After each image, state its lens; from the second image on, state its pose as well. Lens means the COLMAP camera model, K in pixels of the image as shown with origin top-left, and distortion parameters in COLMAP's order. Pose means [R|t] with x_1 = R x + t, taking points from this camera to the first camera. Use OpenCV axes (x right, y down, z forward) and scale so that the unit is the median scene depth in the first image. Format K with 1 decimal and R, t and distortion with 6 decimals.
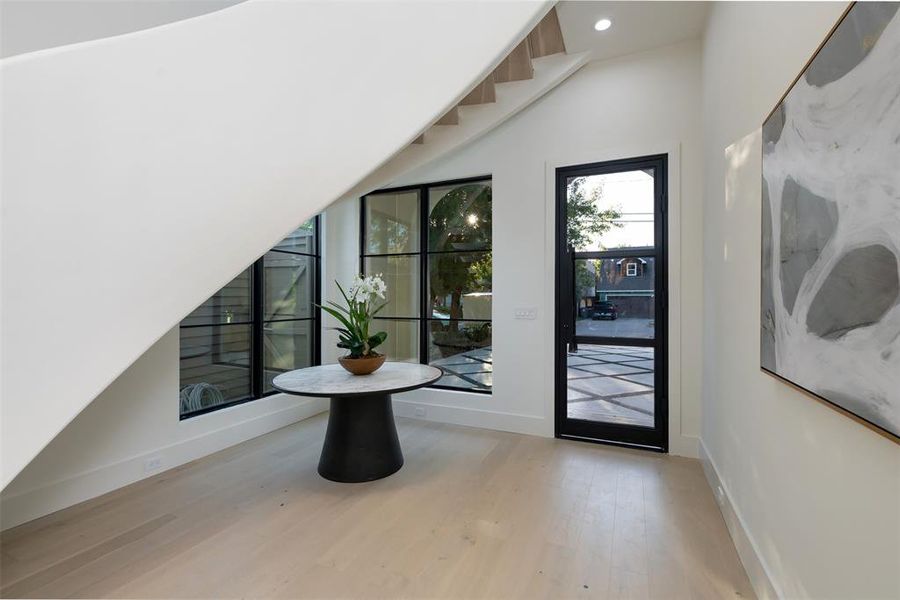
lens RADIAL K [[410.2, 0, 451.8], [0, 410.2, 301.5], [0, 0, 1]] dist [0.001787, 0.000051]
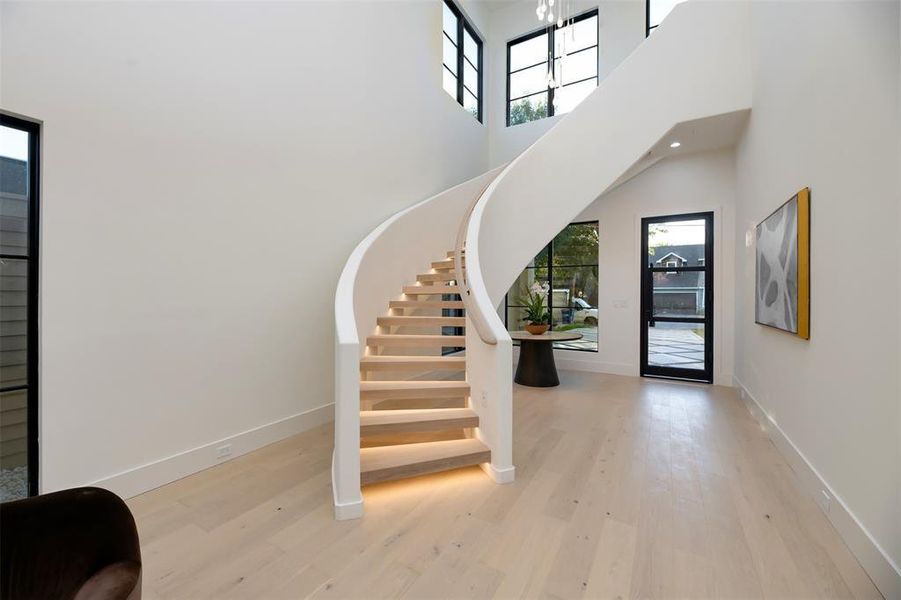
lens RADIAL K [[367.0, 0, 444.8], [0, 367.0, 298.8], [0, 0, 1]] dist [0.002583, -0.000045]
pose [[0.990383, 0.005261, -0.138252, -0.367235], [-0.004601, 0.999976, 0.005091, 0.006586], [0.138276, -0.004406, 0.990384, -0.665420]]
